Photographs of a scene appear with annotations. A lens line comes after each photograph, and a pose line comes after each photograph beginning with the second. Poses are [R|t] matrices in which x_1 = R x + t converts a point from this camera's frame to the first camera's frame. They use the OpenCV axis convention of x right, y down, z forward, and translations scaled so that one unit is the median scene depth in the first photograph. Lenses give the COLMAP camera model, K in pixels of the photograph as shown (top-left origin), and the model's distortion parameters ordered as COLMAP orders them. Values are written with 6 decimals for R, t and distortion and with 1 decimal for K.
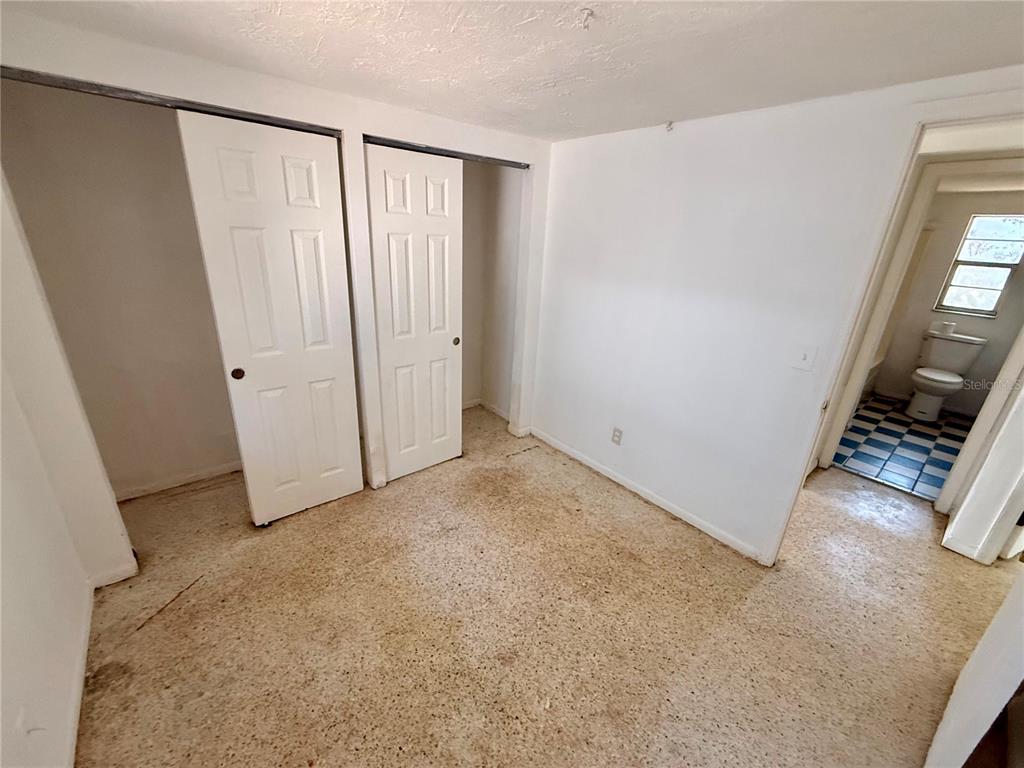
lens RADIAL K [[408.7, 0, 508.6], [0, 408.7, 382.8], [0, 0, 1]] dist [0.000475, -0.000061]
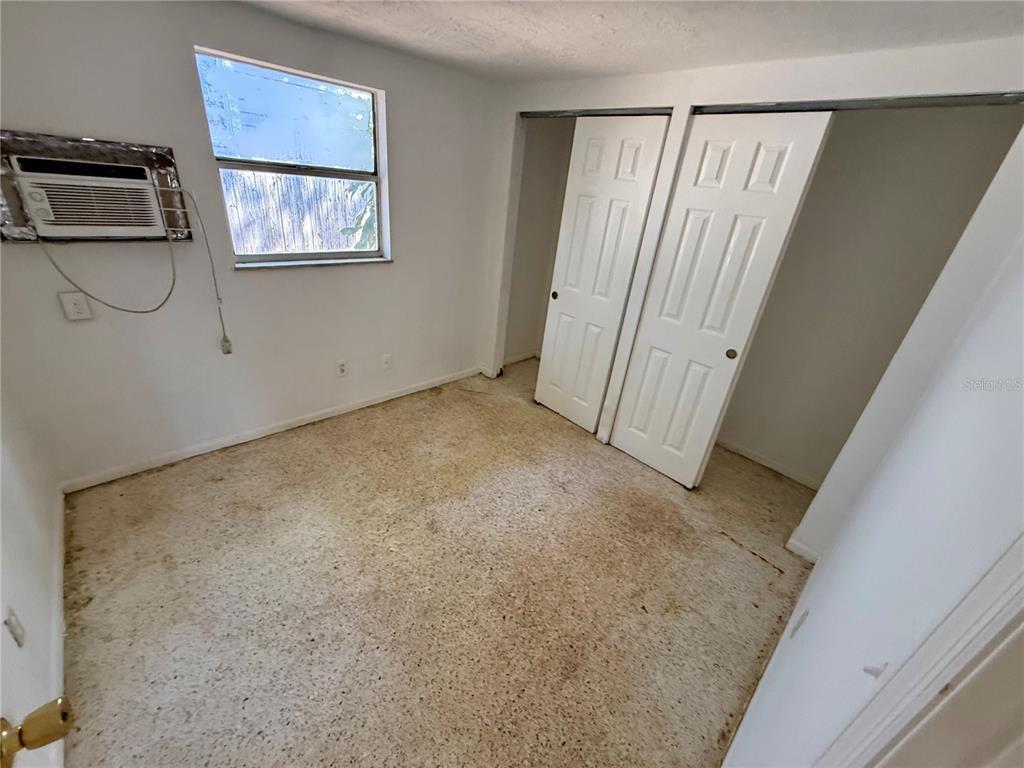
lens RADIAL K [[408.7, 0, 508.6], [0, 408.7, 382.8], [0, 0, 1]] dist [0.000475, -0.000061]
pose [[0.069463, 0.406396, -0.911053, 0.737149], [-0.435491, 0.833996, 0.338819, -0.169884], [0.897509, 0.373220, 0.234913, 0.562047]]
